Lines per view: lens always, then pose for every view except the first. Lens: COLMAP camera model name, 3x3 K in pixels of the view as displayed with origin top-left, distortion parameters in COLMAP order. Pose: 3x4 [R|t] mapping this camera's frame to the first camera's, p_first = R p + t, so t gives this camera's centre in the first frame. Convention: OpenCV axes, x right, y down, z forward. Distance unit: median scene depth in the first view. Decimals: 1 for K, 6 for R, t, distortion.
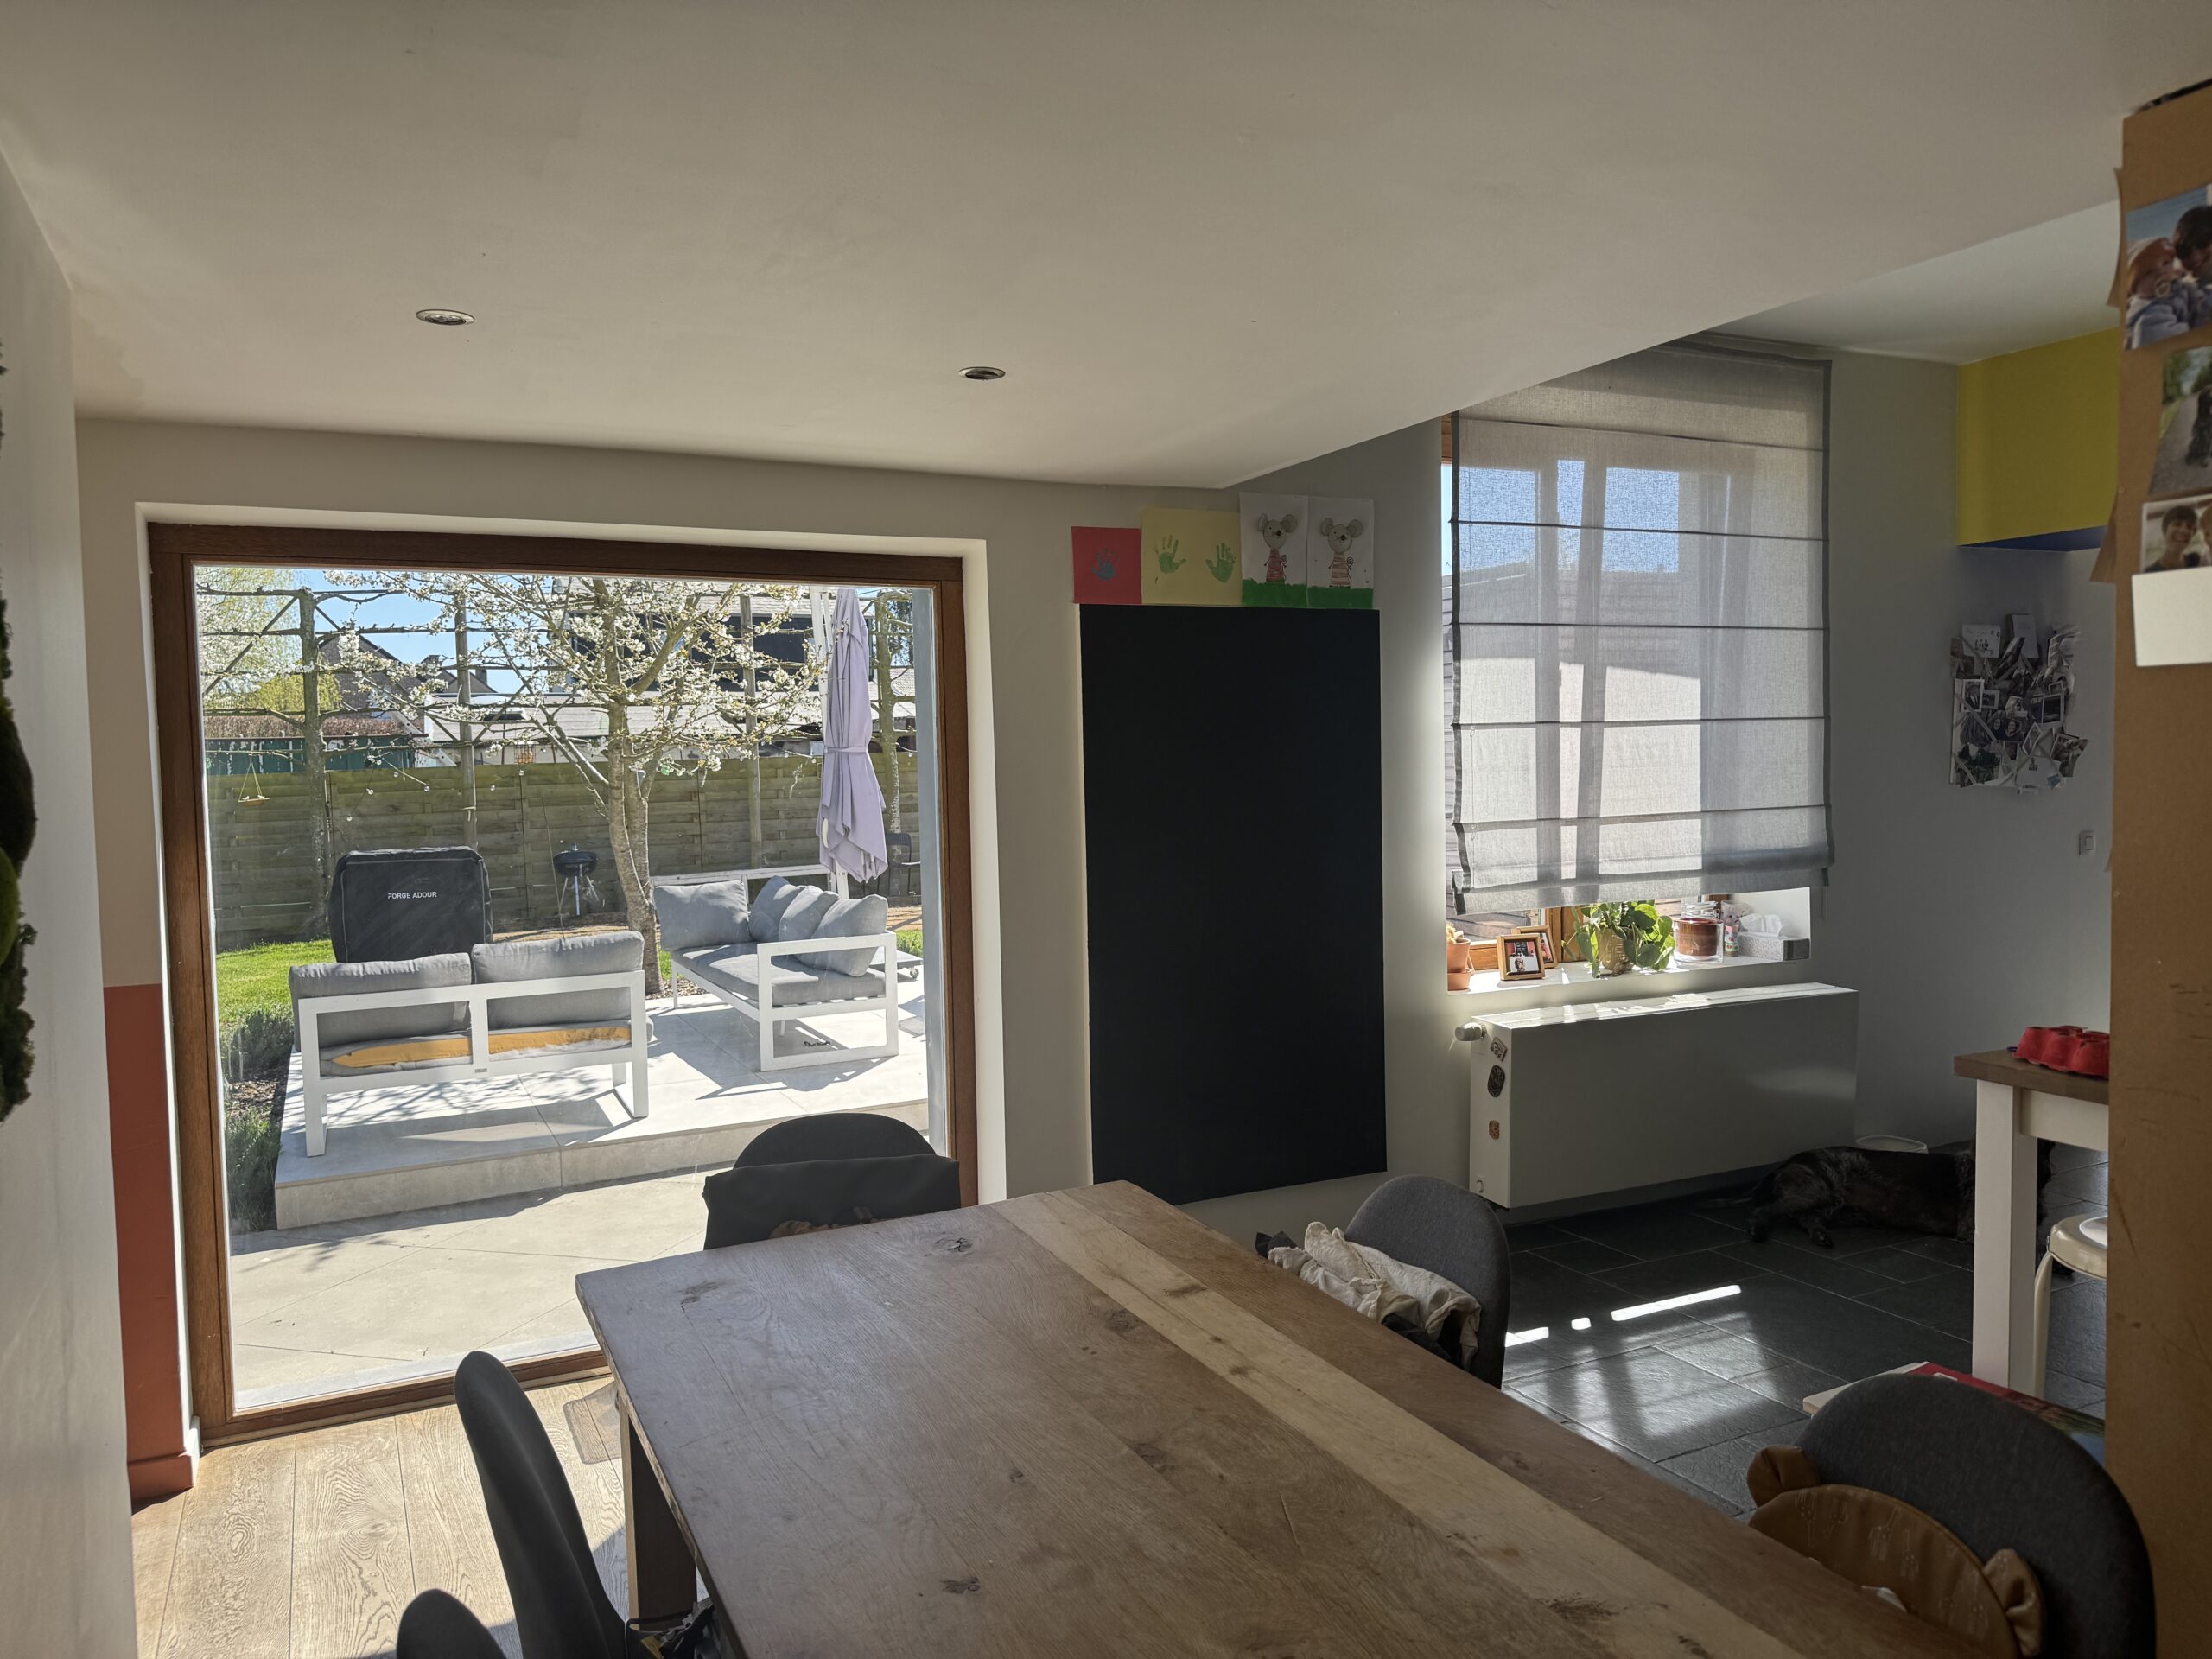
lens RADIAL K [[1546.4, 0, 1107.5], [0, 1546.4, 846.4], [0, 0, 1]] dist [0.097250, -0.142279]
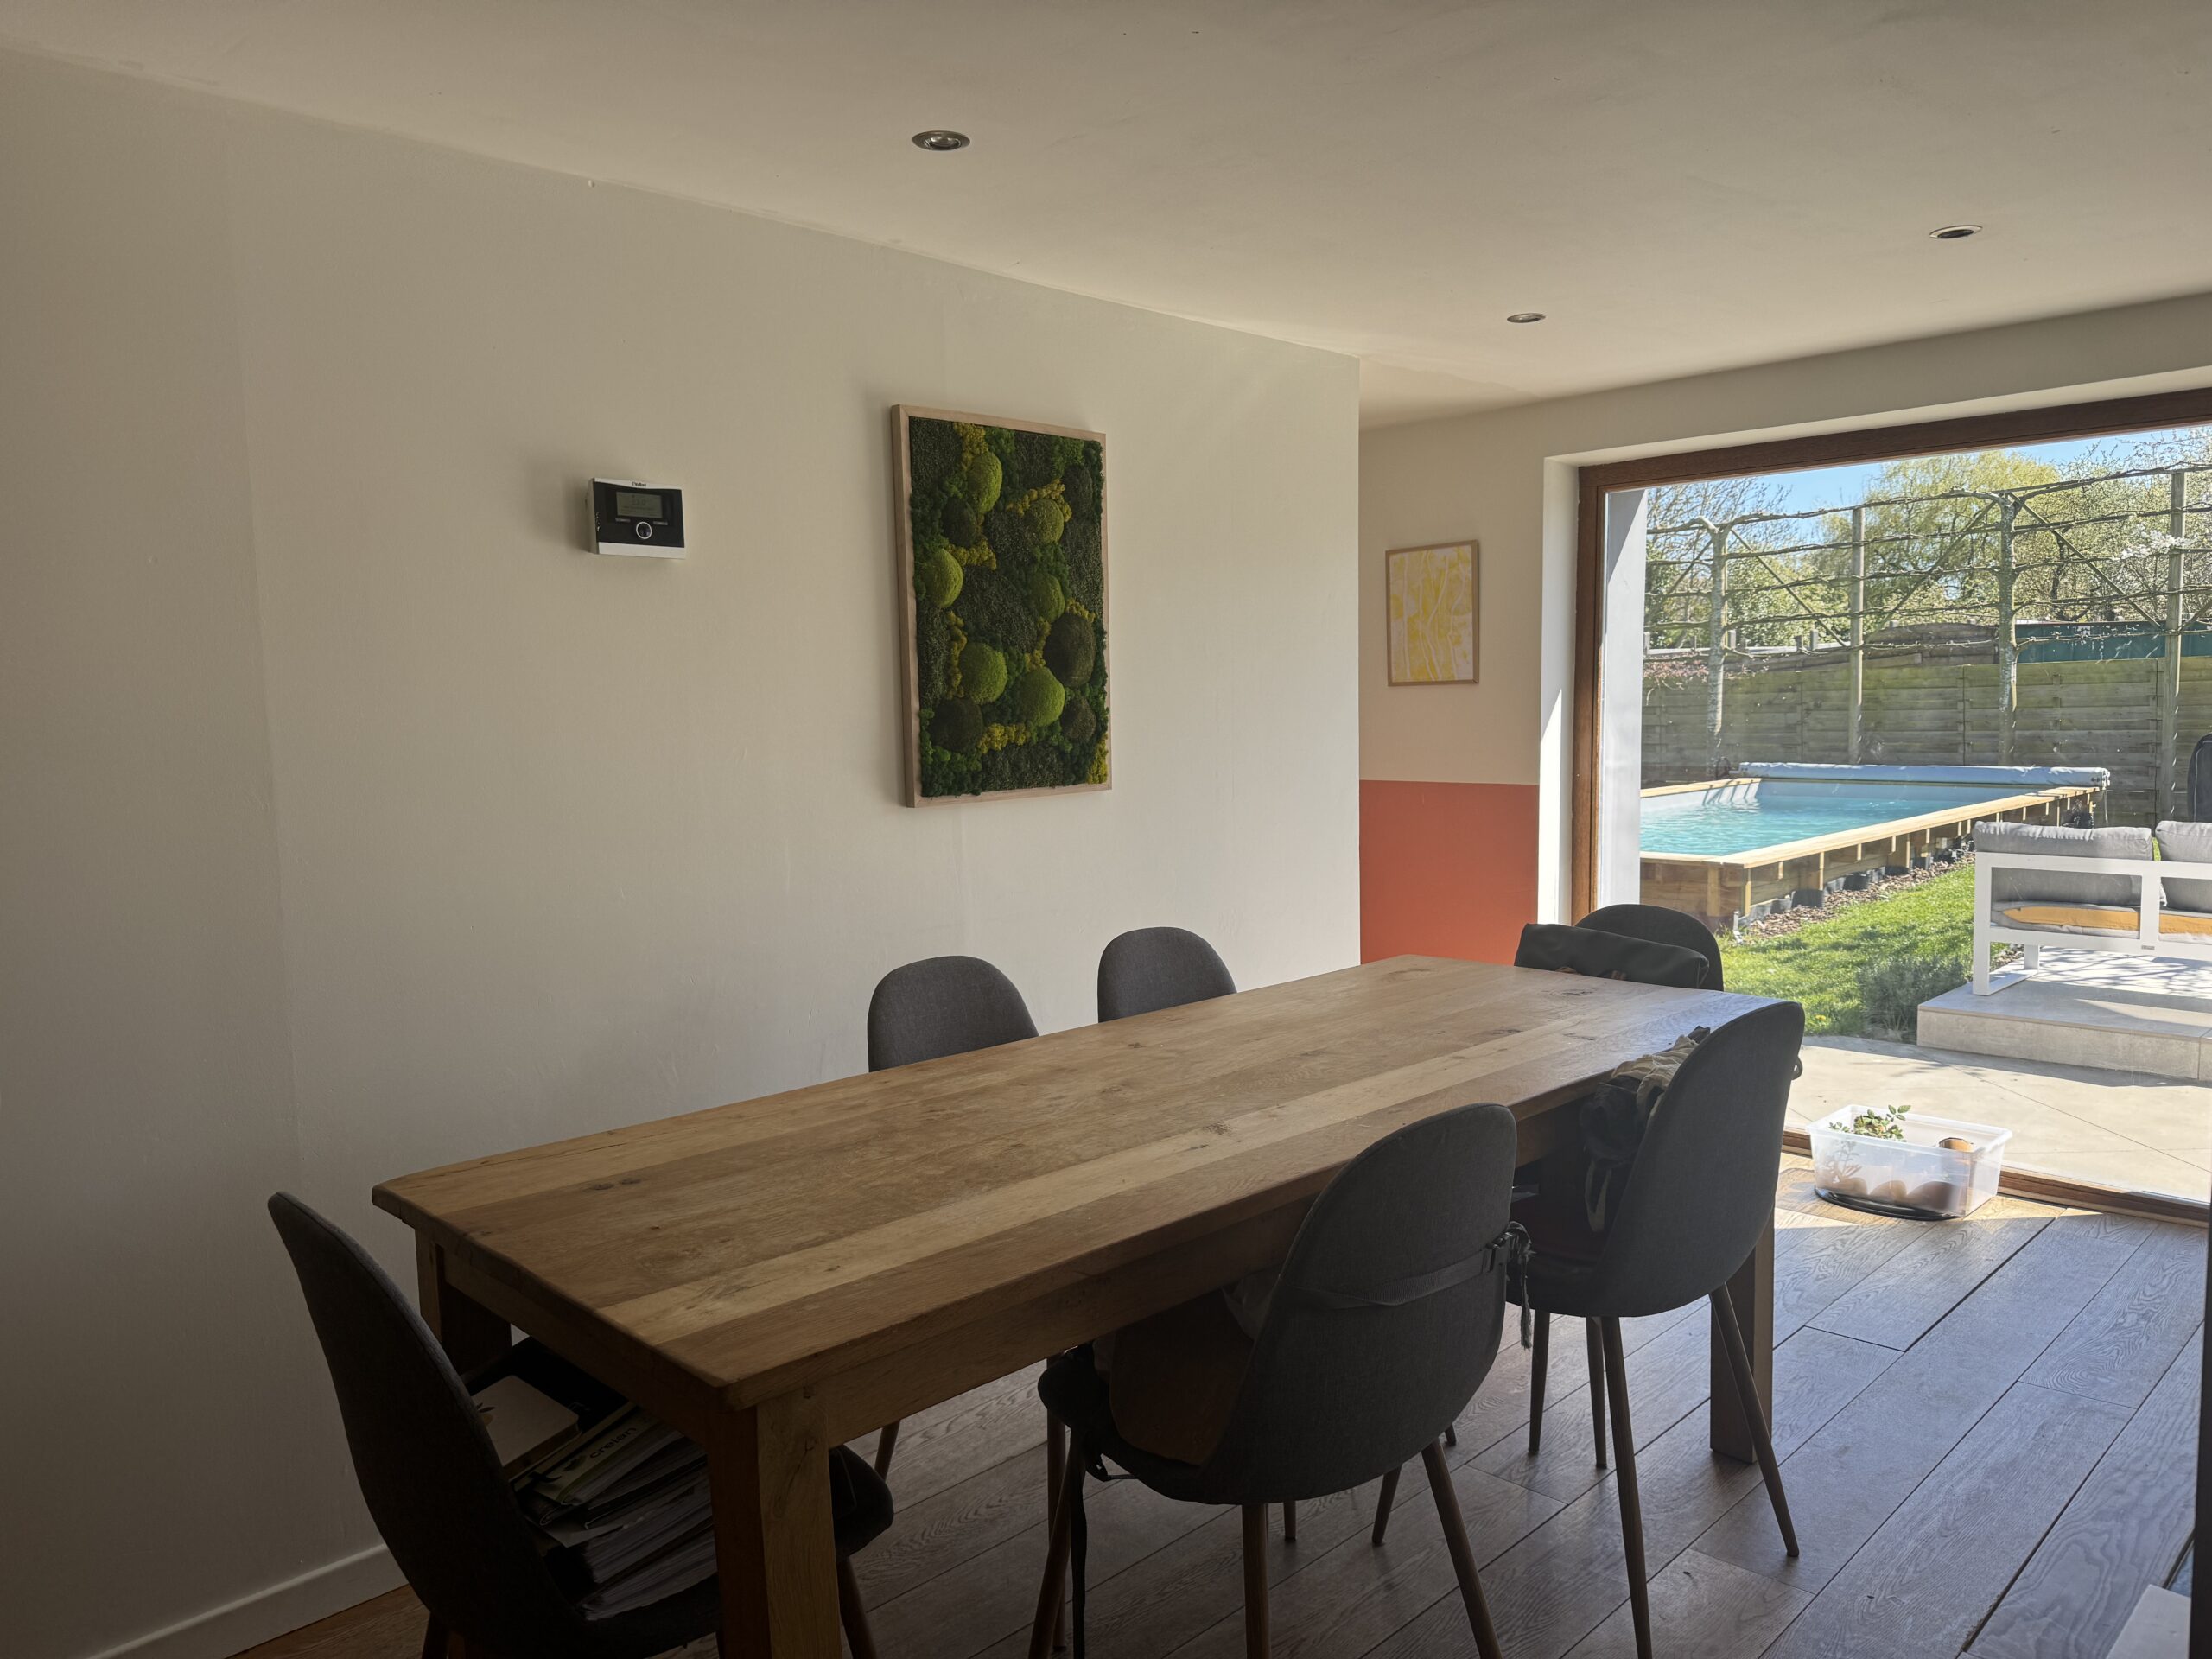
lens RADIAL K [[1546.4, 0, 1107.5], [0, 1546.4, 846.4], [0, 0, 1]] dist [0.097250, -0.142279]
pose [[0.304317, 0.106022, -0.946652, 0.389806], [-0.037939, 0.994347, 0.099167, 0.007409], [0.951815, 0.005737, 0.306619, 0.084947]]
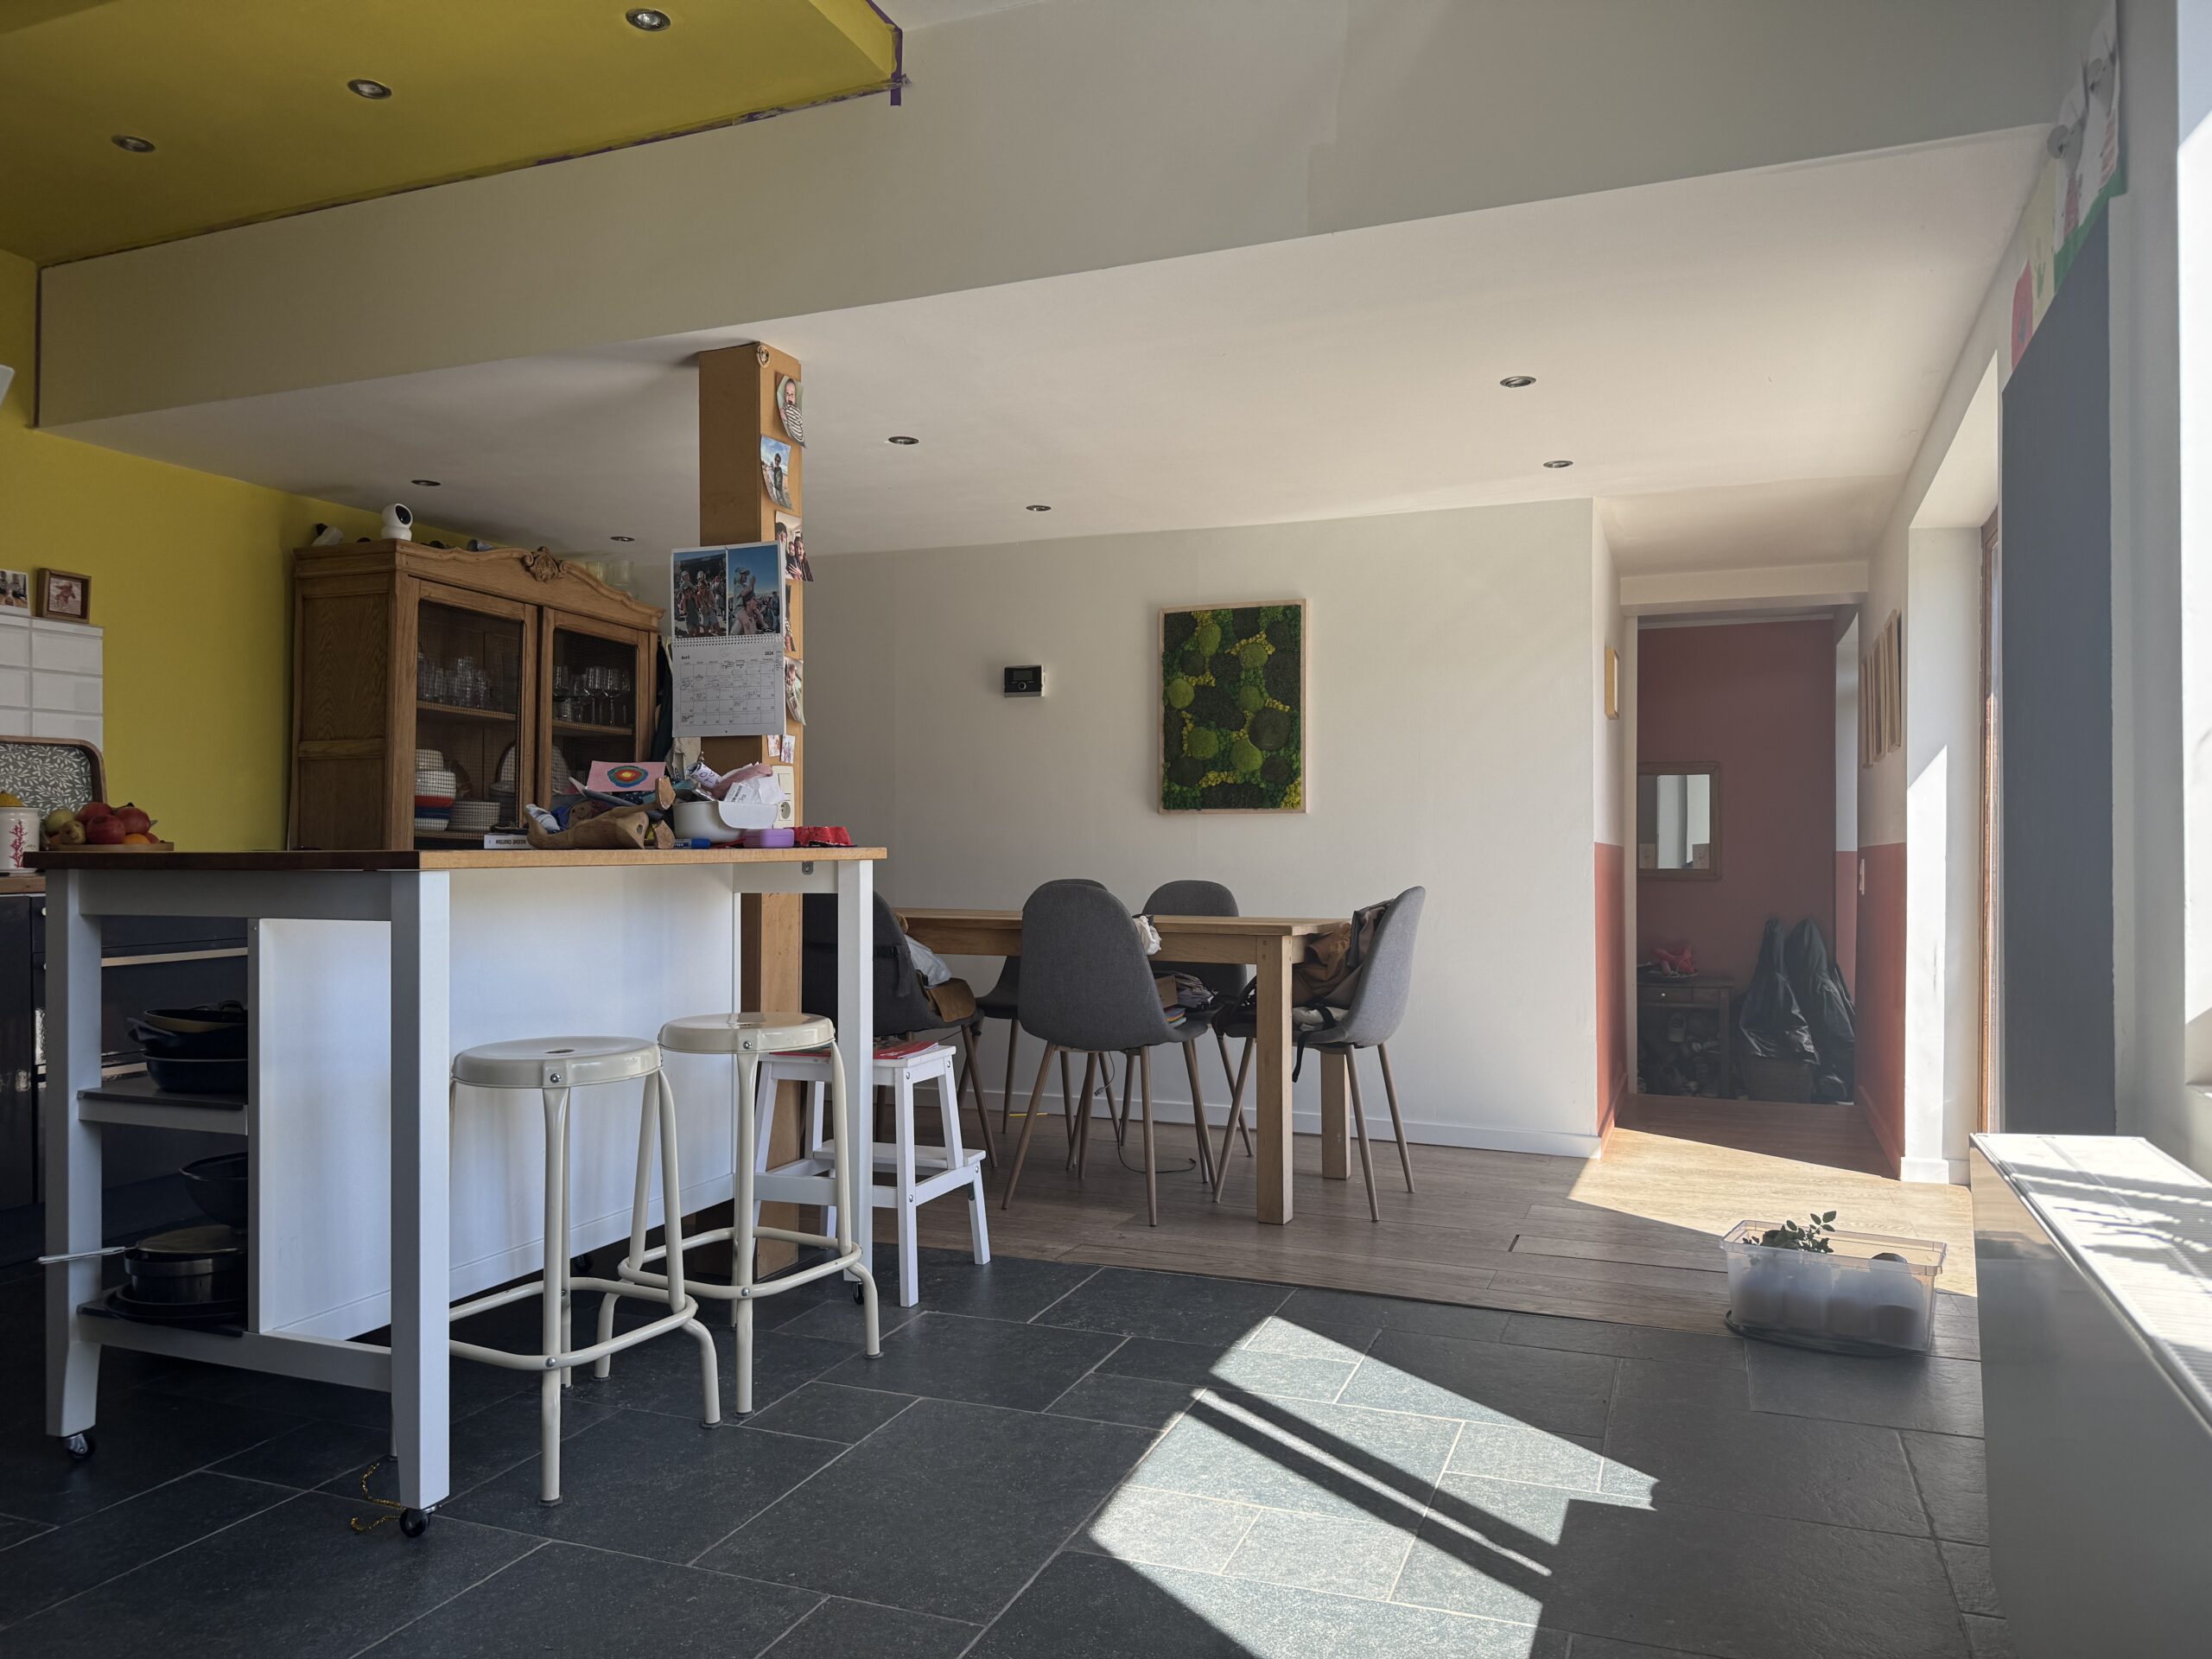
lens RADIAL K [[1546.4, 0, 1107.5], [0, 1546.4, 846.4], [0, 0, 1]] dist [0.097250, -0.142279]
pose [[-0.744223, 0.021517, -0.667584, 0.626295], [-0.021896, 0.998158, 0.056582, 0.015799], [0.667572, 0.056727, -0.742381, 1.204884]]
